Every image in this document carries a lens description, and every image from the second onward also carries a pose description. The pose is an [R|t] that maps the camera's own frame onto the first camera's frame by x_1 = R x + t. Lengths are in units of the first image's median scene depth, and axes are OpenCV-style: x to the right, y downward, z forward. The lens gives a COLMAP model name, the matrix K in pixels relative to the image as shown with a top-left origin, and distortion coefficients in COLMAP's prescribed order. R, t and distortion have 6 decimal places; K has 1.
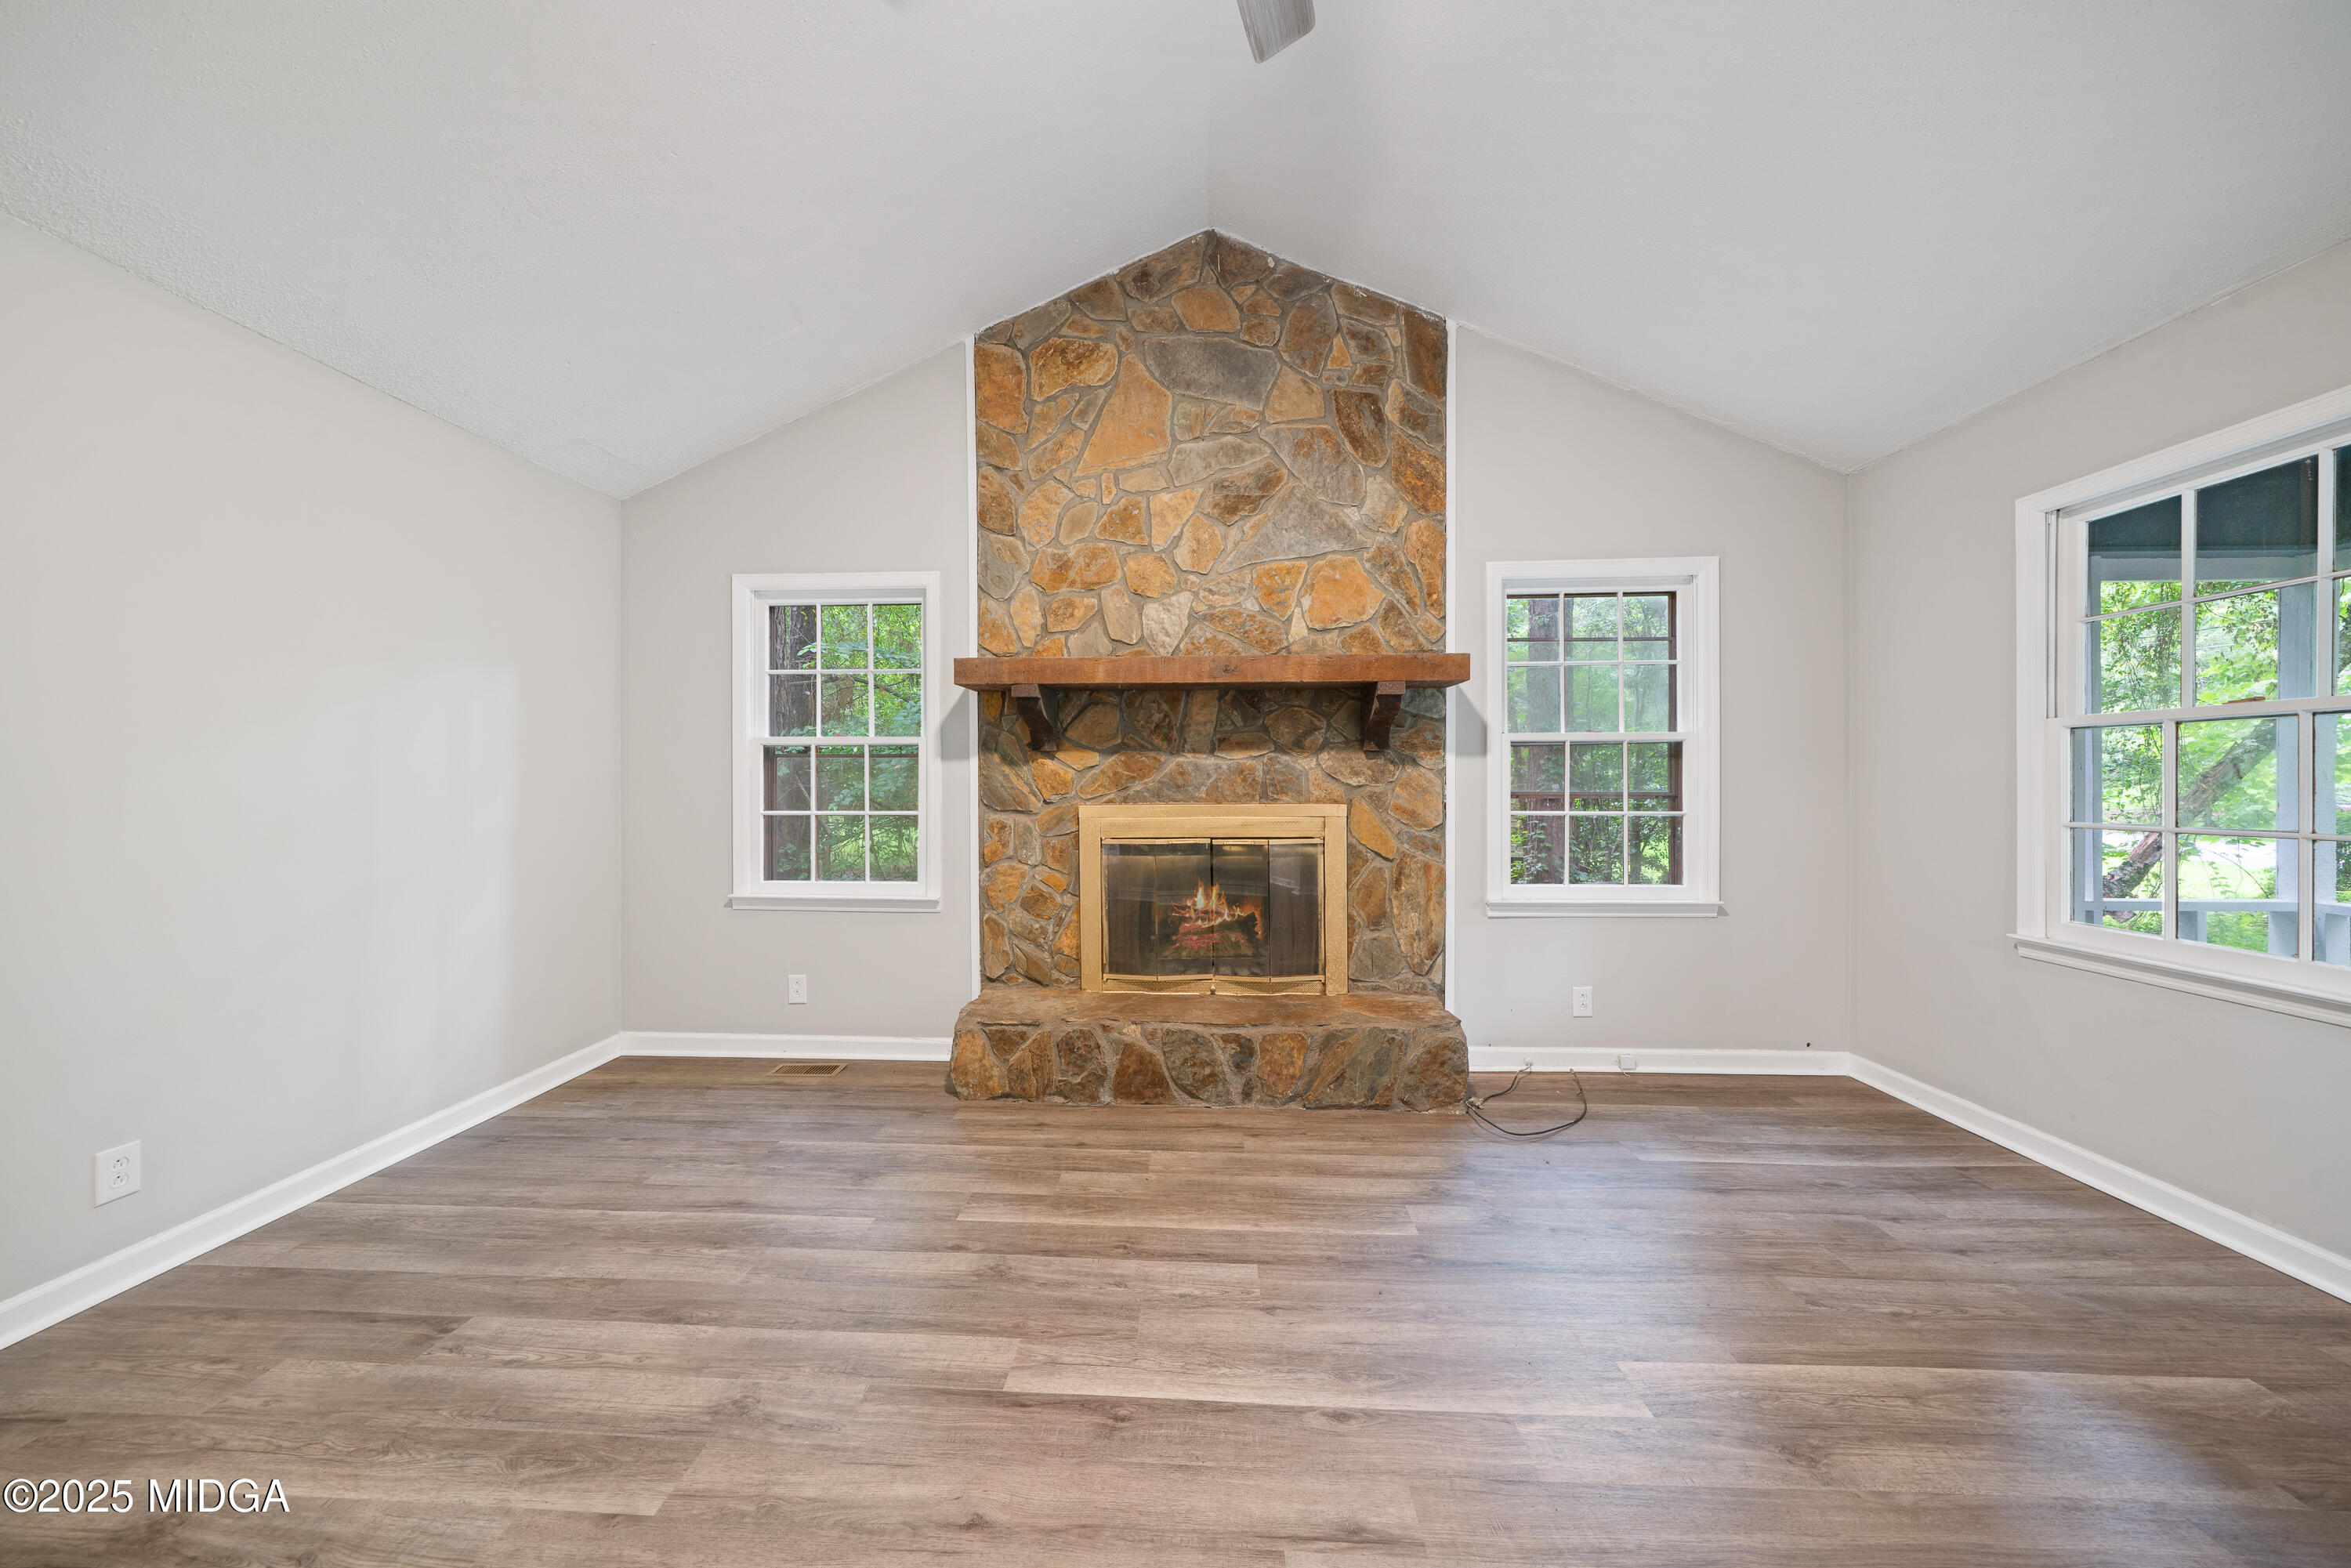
lens RADIAL K [[812.1, 0, 1164.6], [0, 812.1, 793.9], [0, 0, 1]] dist [-0.007409, -0.000025]
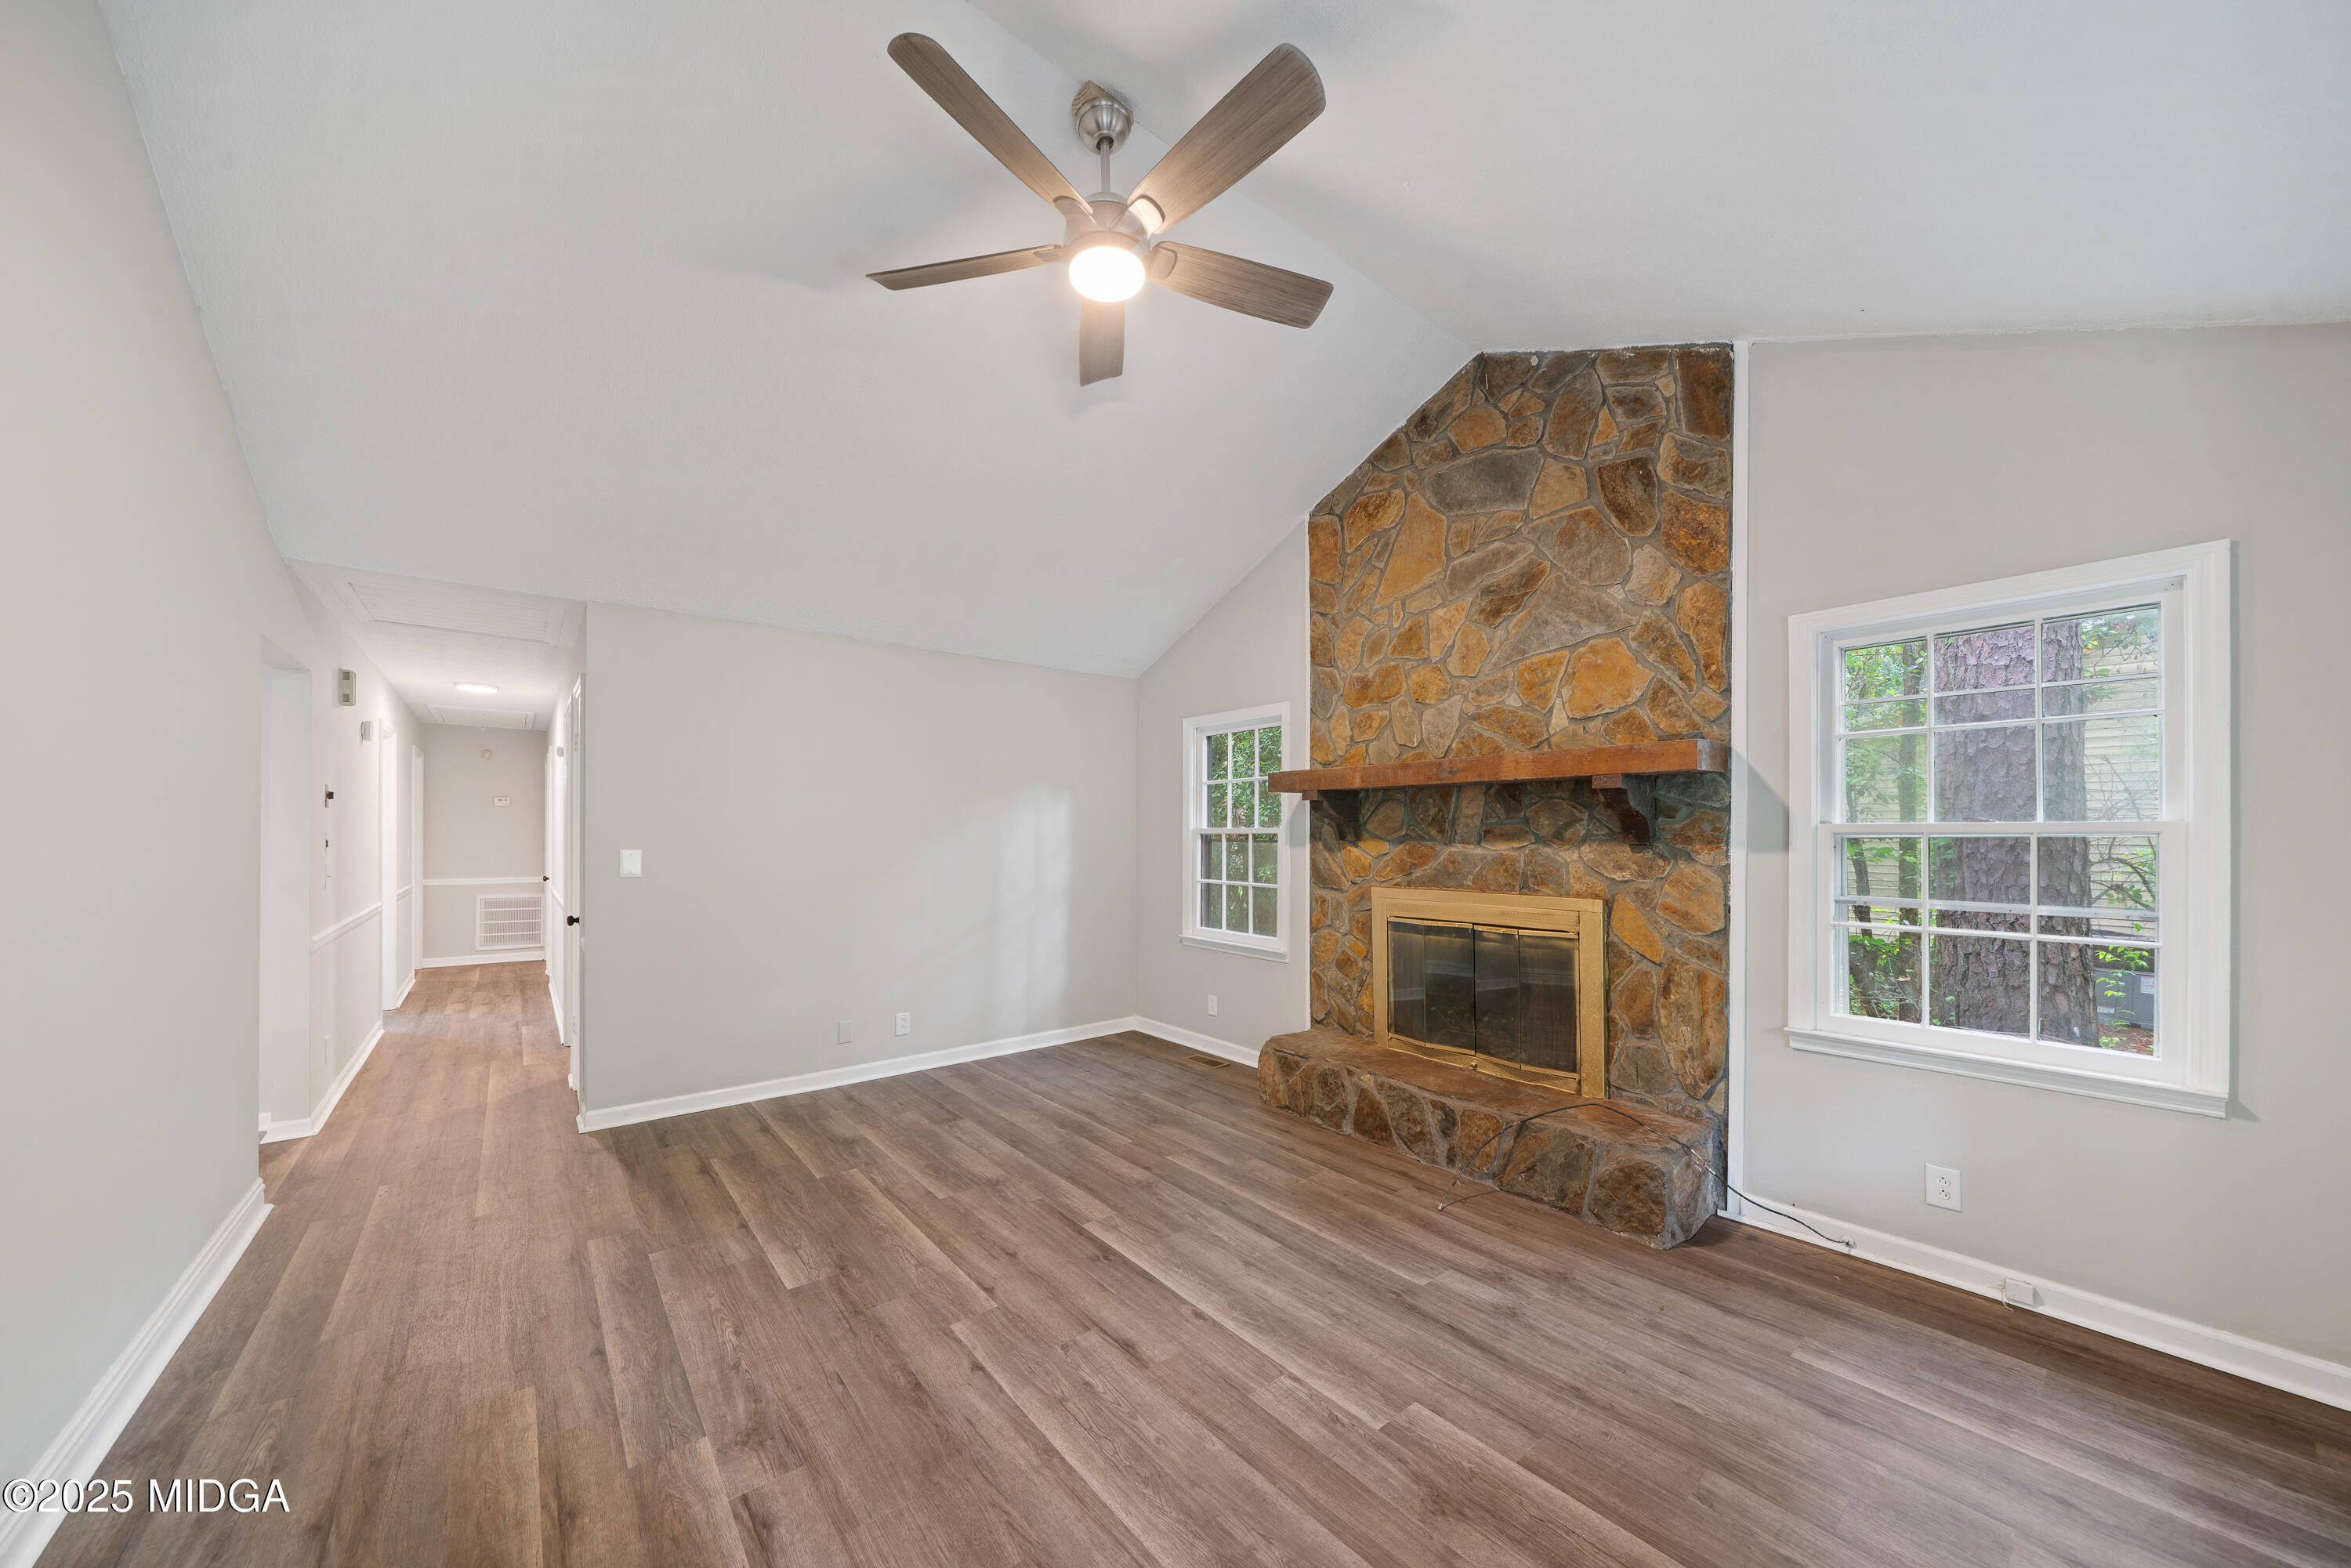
lens RADIAL K [[827.2, 0, 1157.5], [0, 827.2, 846.7], [0, 0, 1]] dist [-0.005990, -0.000036]
pose [[0.658131, 0.014293, -0.752768, 0.603983], [-0.013178, 0.999885, 0.007465, -0.049768], [0.752788, 0.005007, 0.658244, -0.031434]]
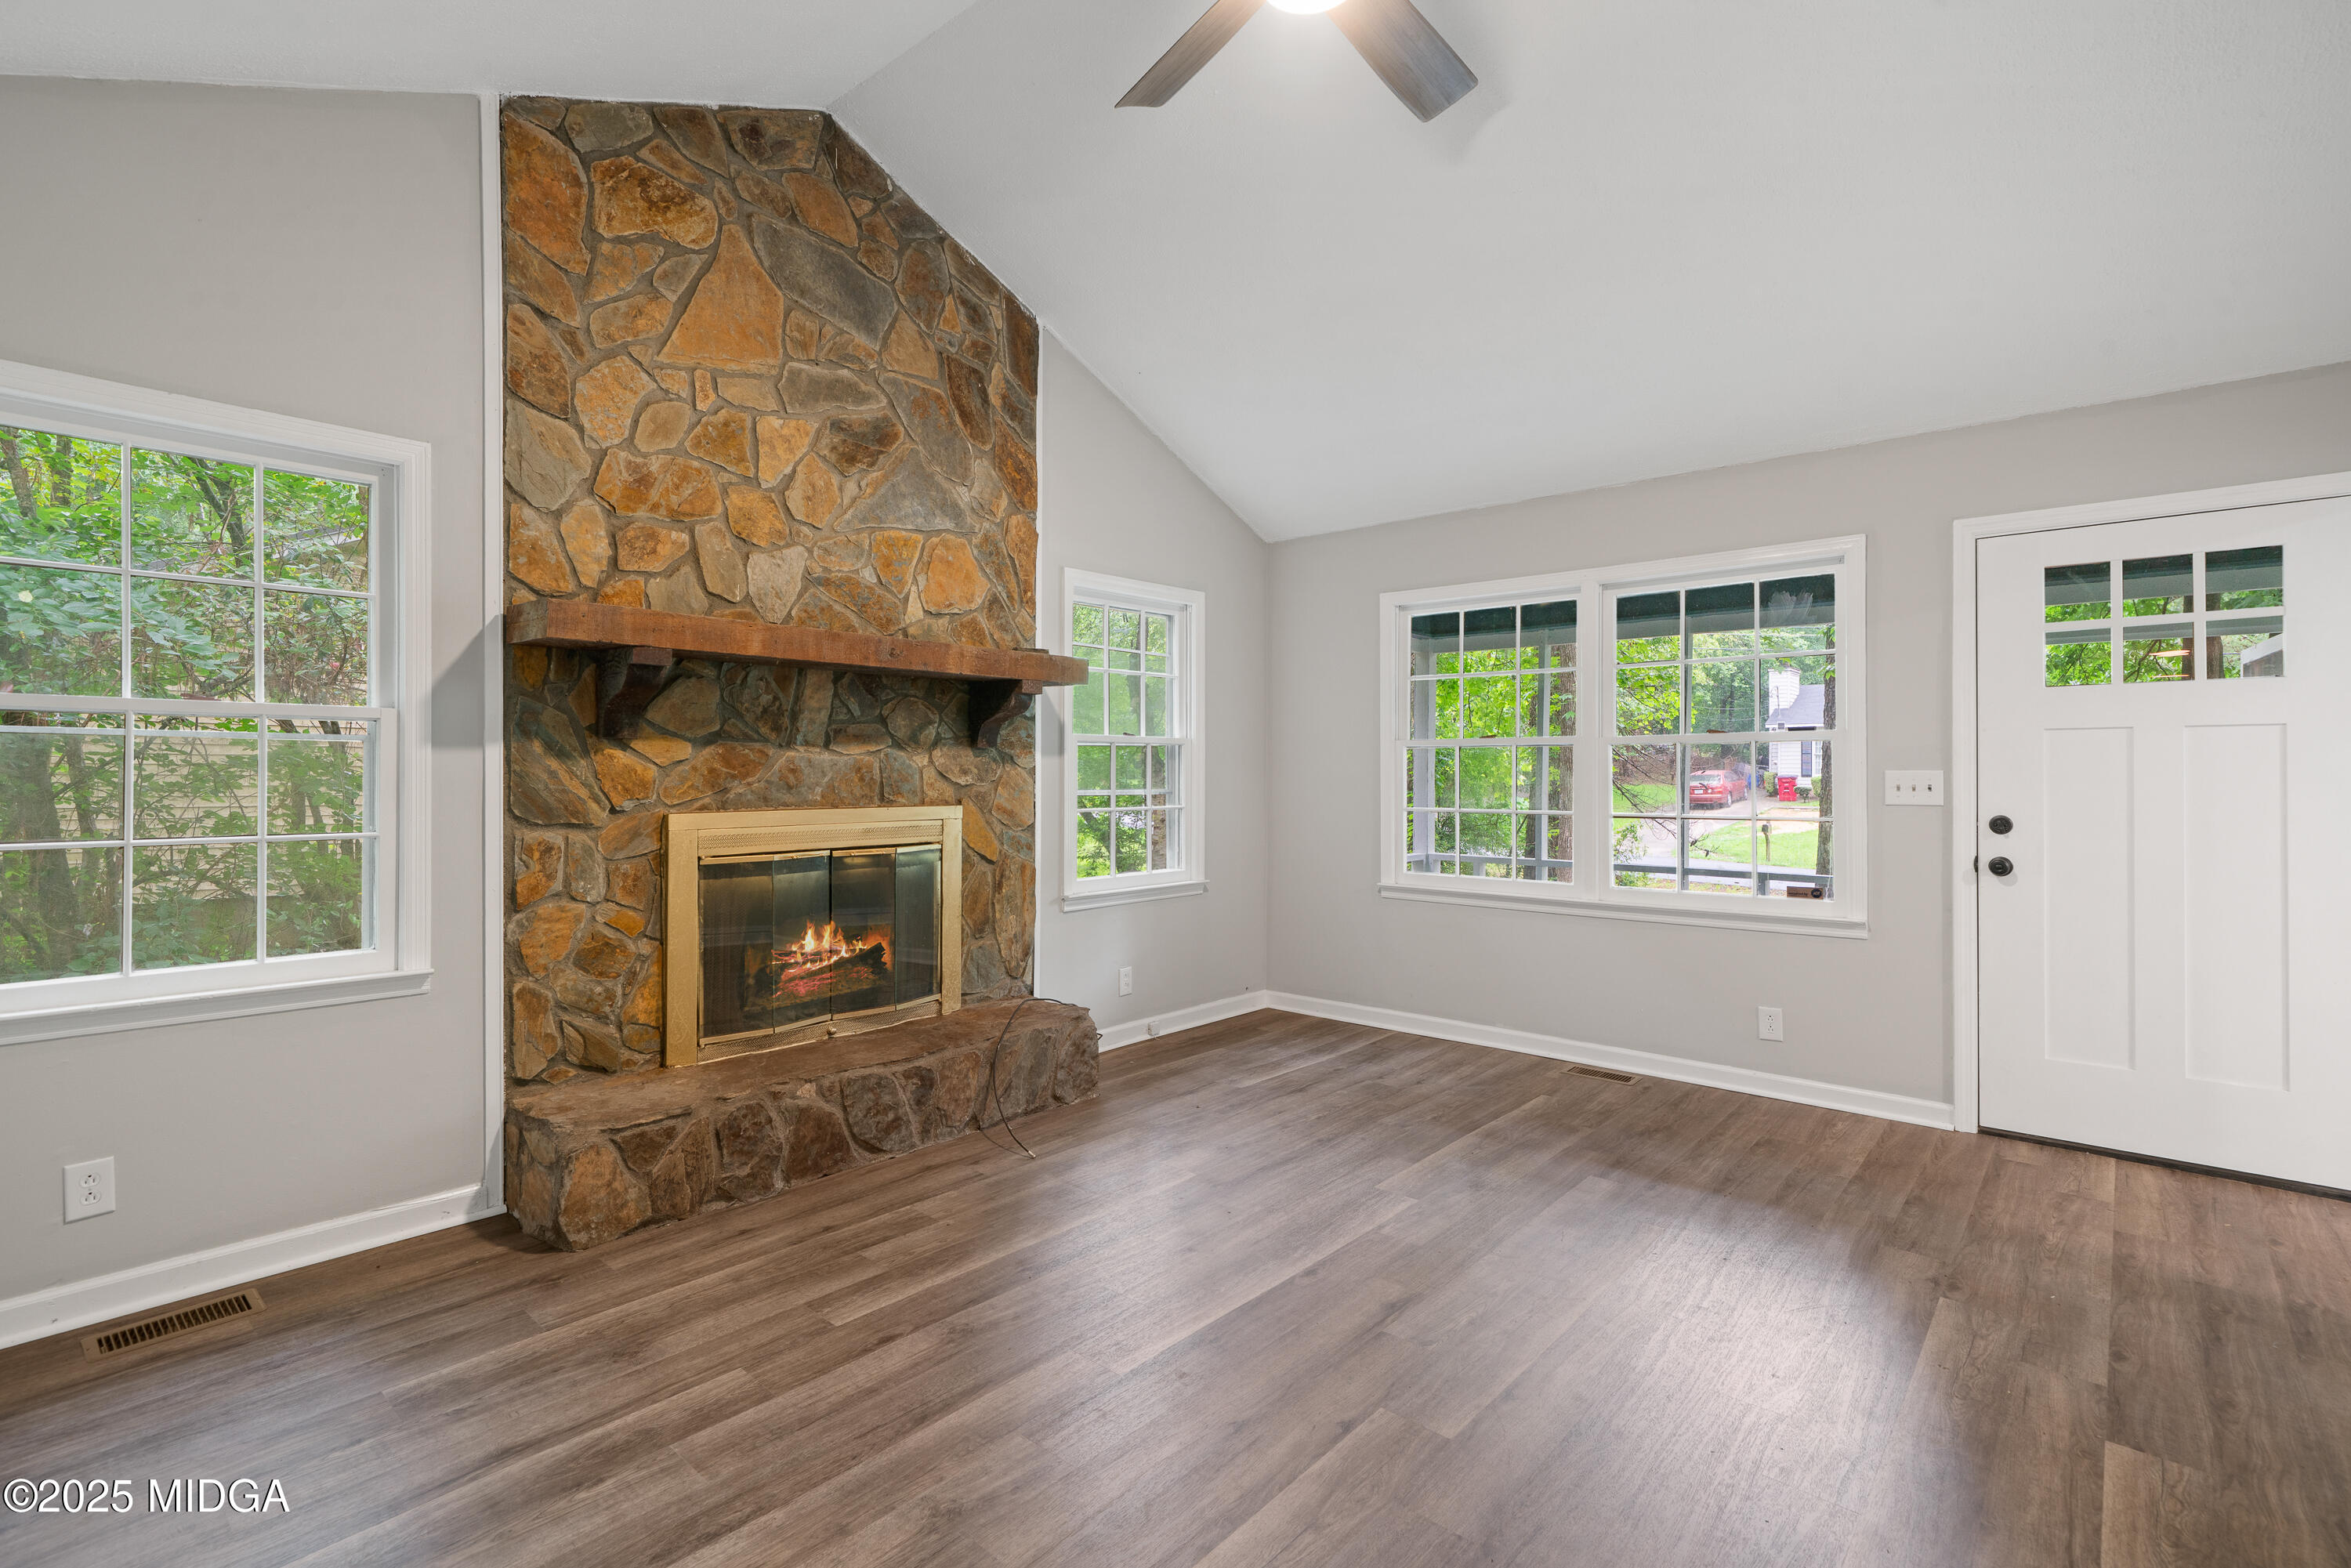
lens RADIAL K [[1090.3, 0, 1175.5], [0, 1090.3, 784.0], [0, 0, 1]] dist [-0.001567, 0.000273]
pose [[0.615976, -0.004473, 0.787752, -0.603347], [0.006432, 0.999979, 0.000648, -0.010862], [-0.787738, 0.004667, 0.615992, 0.037667]]
